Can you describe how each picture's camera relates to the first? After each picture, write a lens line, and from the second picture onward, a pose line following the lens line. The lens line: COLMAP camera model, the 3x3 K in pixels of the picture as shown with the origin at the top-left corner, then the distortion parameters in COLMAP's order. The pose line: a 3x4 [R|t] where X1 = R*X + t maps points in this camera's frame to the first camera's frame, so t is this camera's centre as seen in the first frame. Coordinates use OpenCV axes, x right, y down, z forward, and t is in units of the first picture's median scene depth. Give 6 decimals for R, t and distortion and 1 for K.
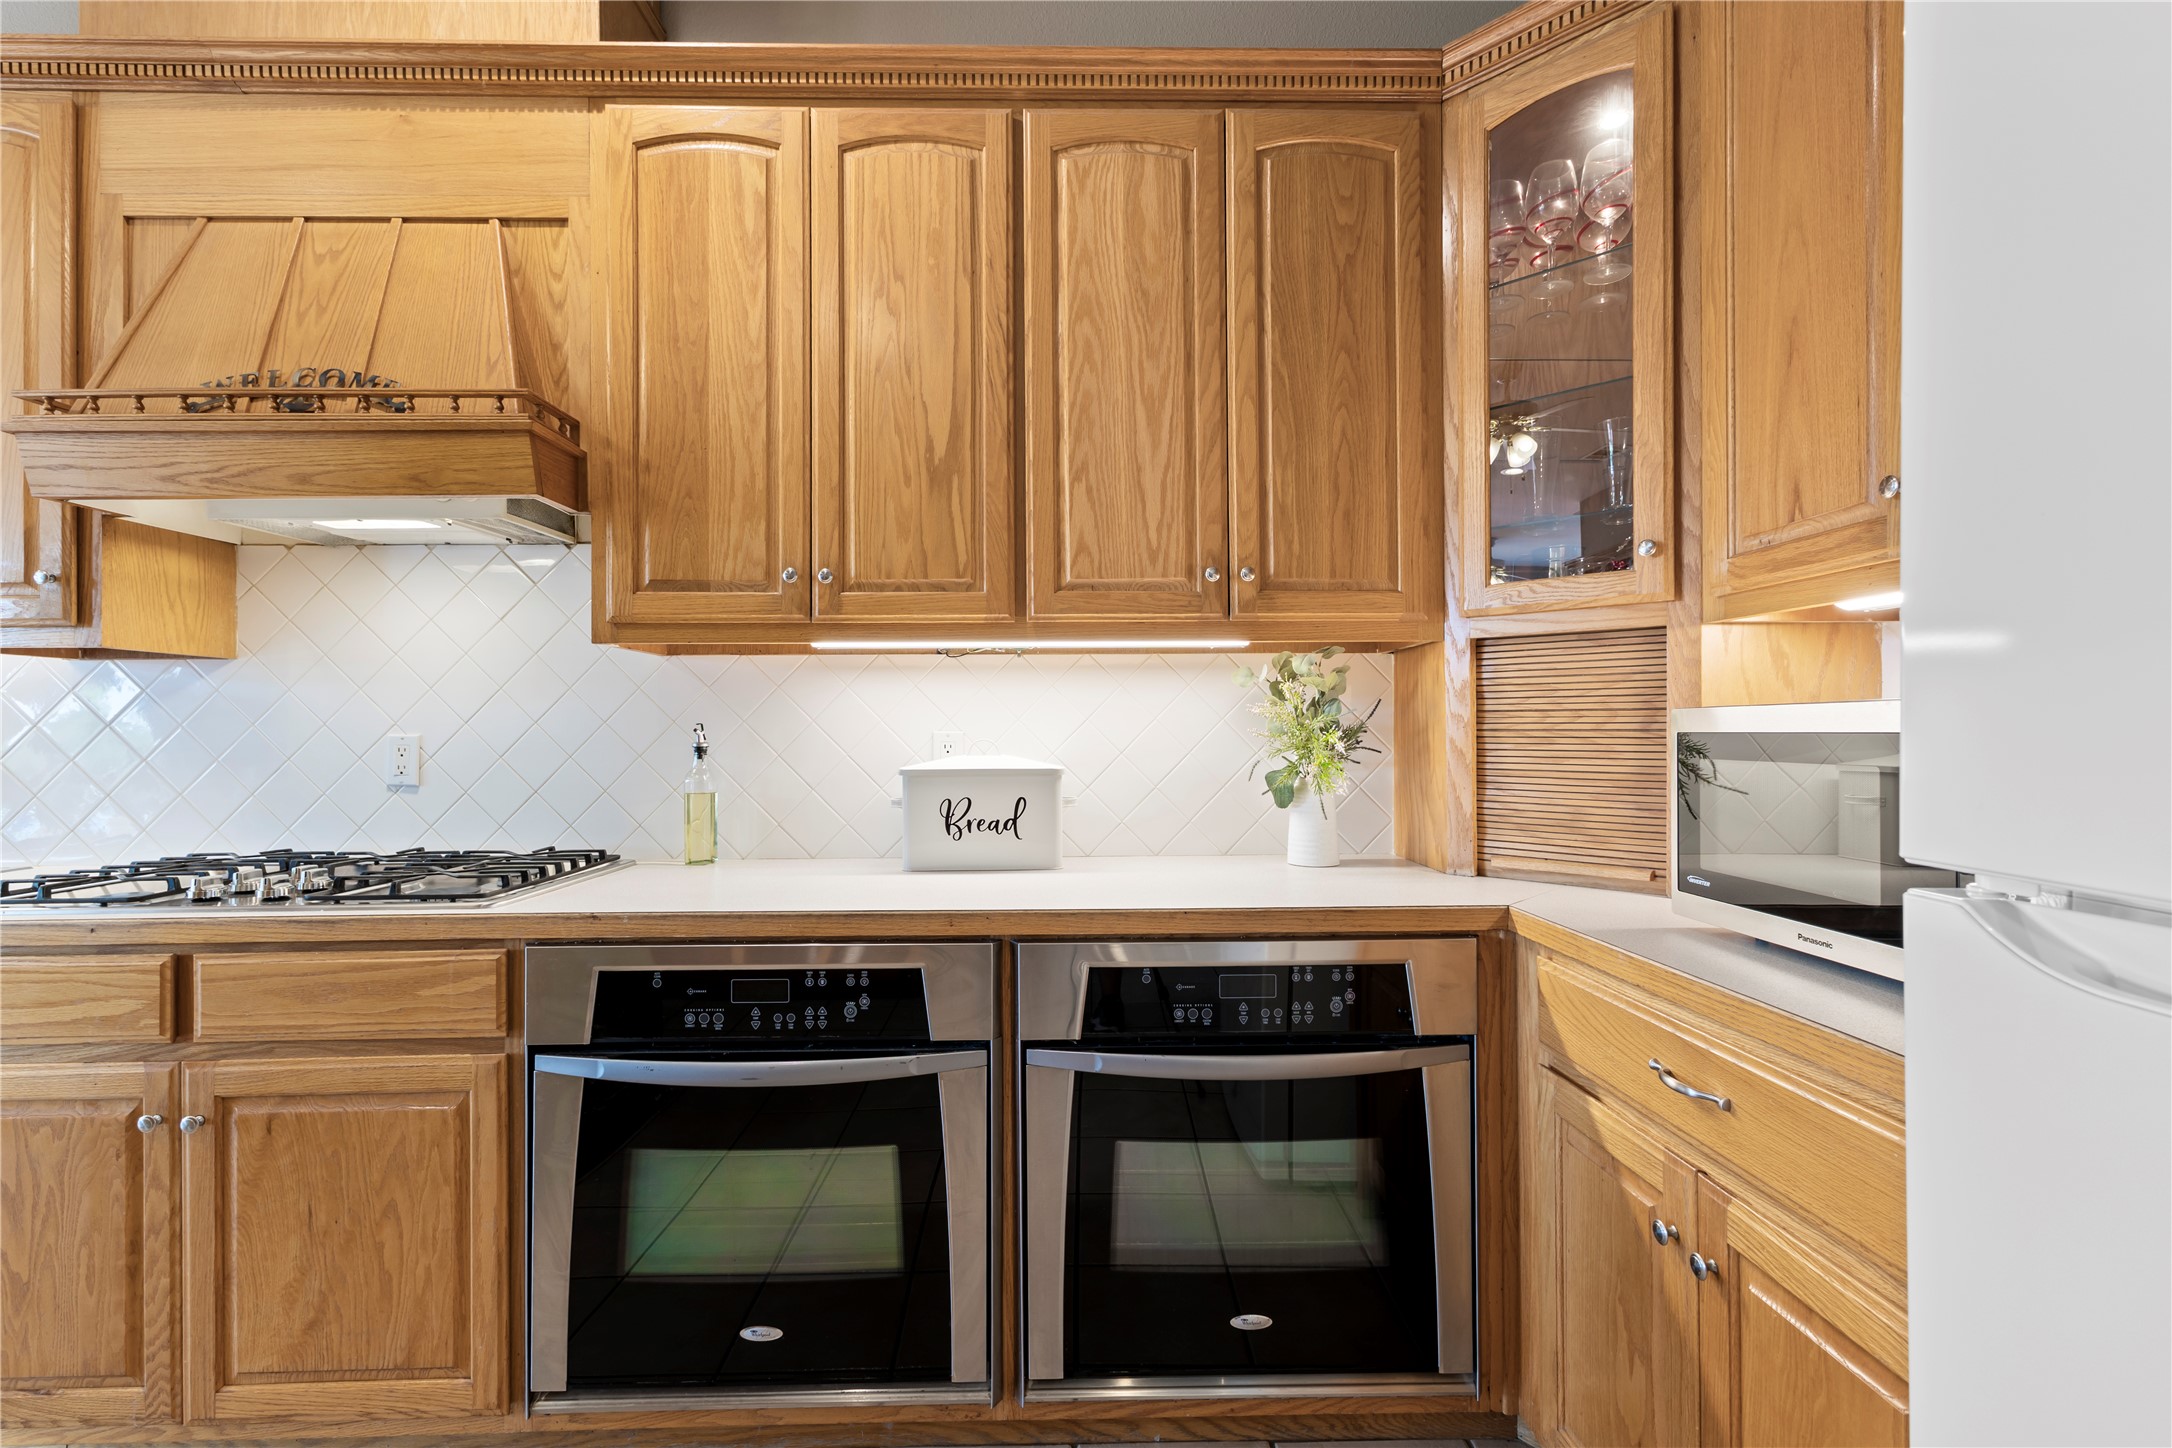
lens RADIAL K [[952.1, 0, 1081.8], [0, 952.1, 721.7], [0, 0, 1]] dist [0.007322, -0.000356]
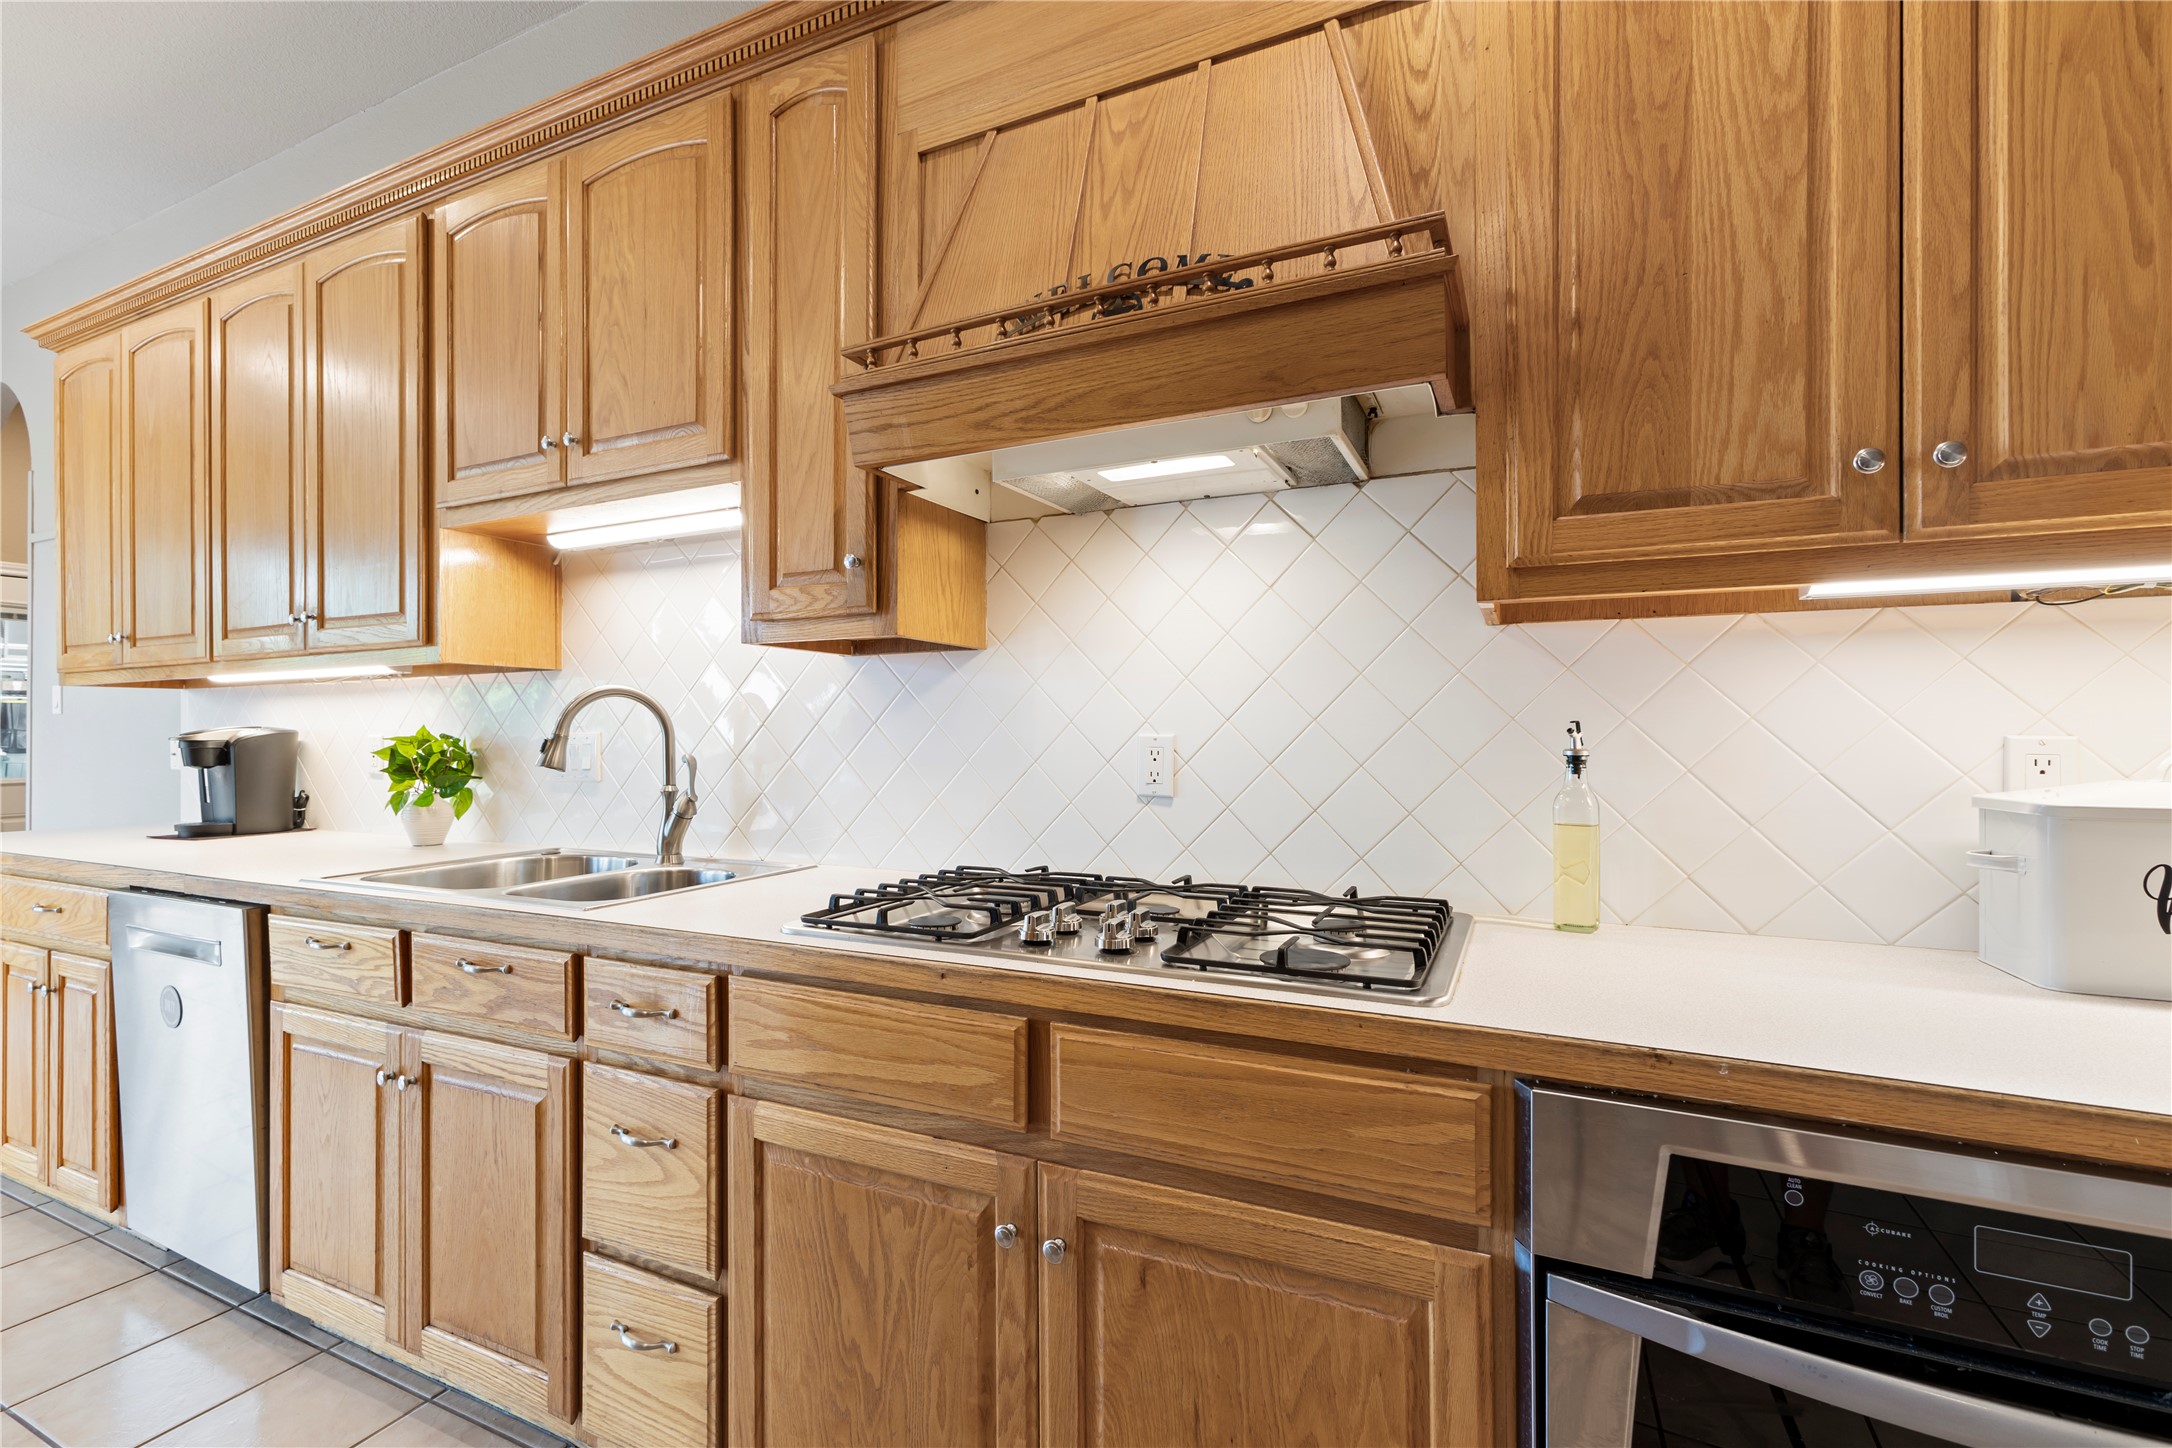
lens RADIAL K [[949.7, 0, 1085.1], [0, 949.7, 726.7], [0, 0, 1]] dist [0.001445, 0.003636]
pose [[0.895882, 0.003830, -0.444276, -0.509101], [-0.002681, 0.999991, 0.003213, 0.005302], [0.444285, -0.001687, 0.895884, 0.303128]]
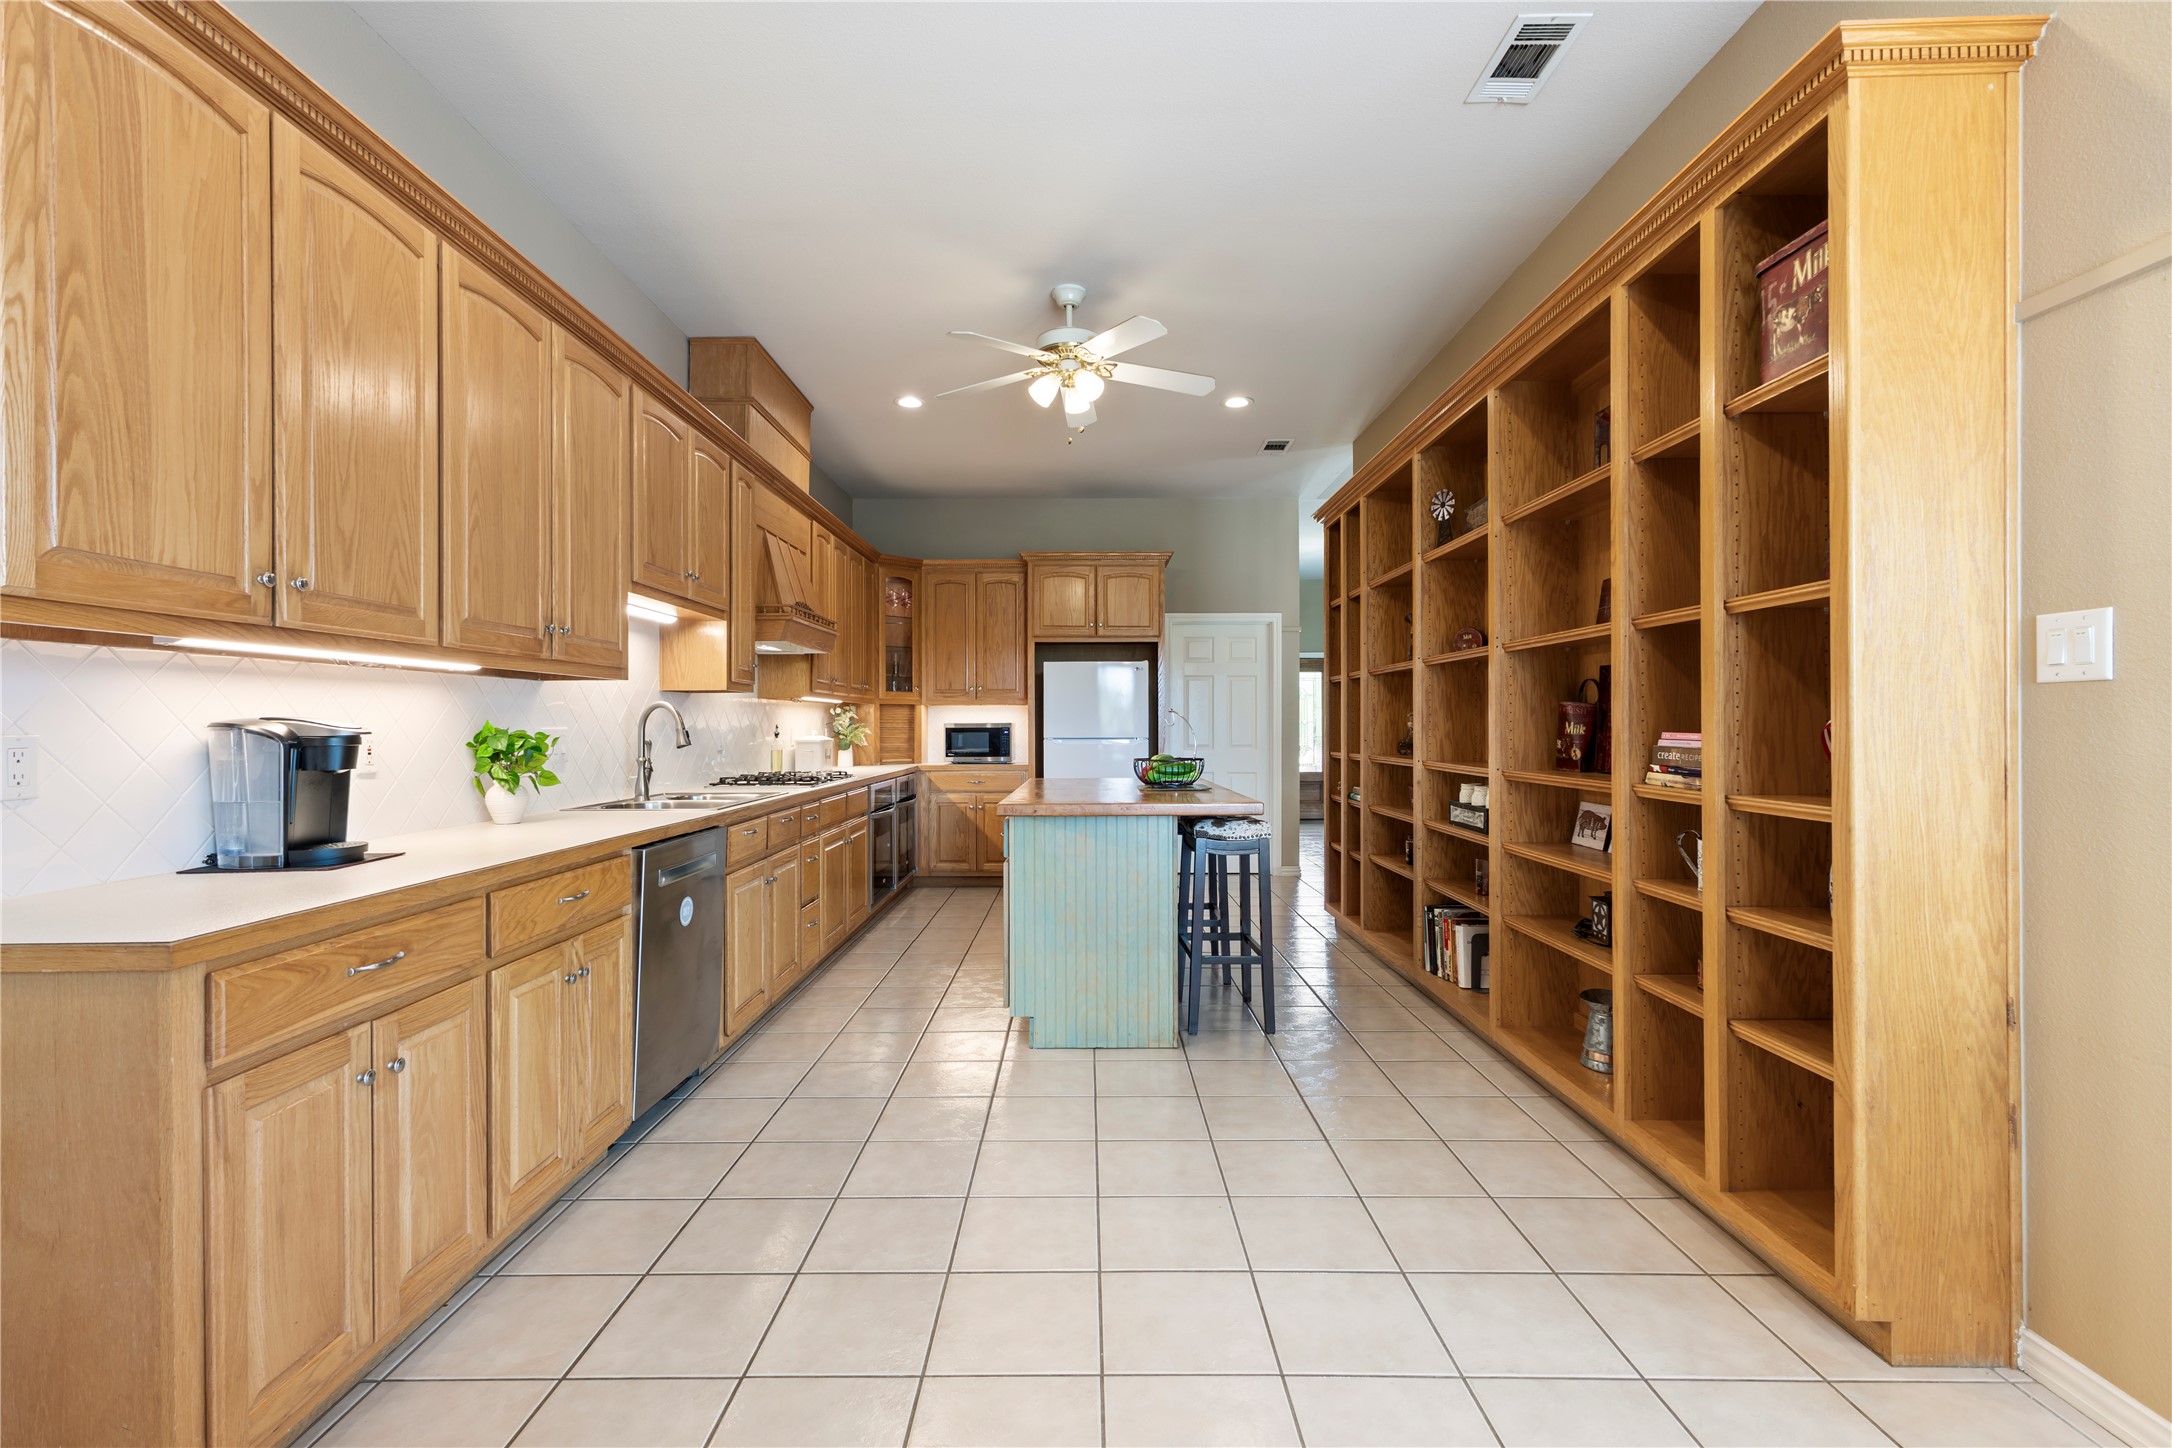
lens RADIAL K [[952.1, 0, 1081.8], [0, 952.1, 721.7], [0, 0, 1]] dist [0.007322, -0.000356]
pose [[0.022826, 0.007388, 0.999712, -1.414105], [0.000032, 0.999973, -0.007391, 0.004194], [-0.999739, 0.000200, 0.022825, 0.139868]]
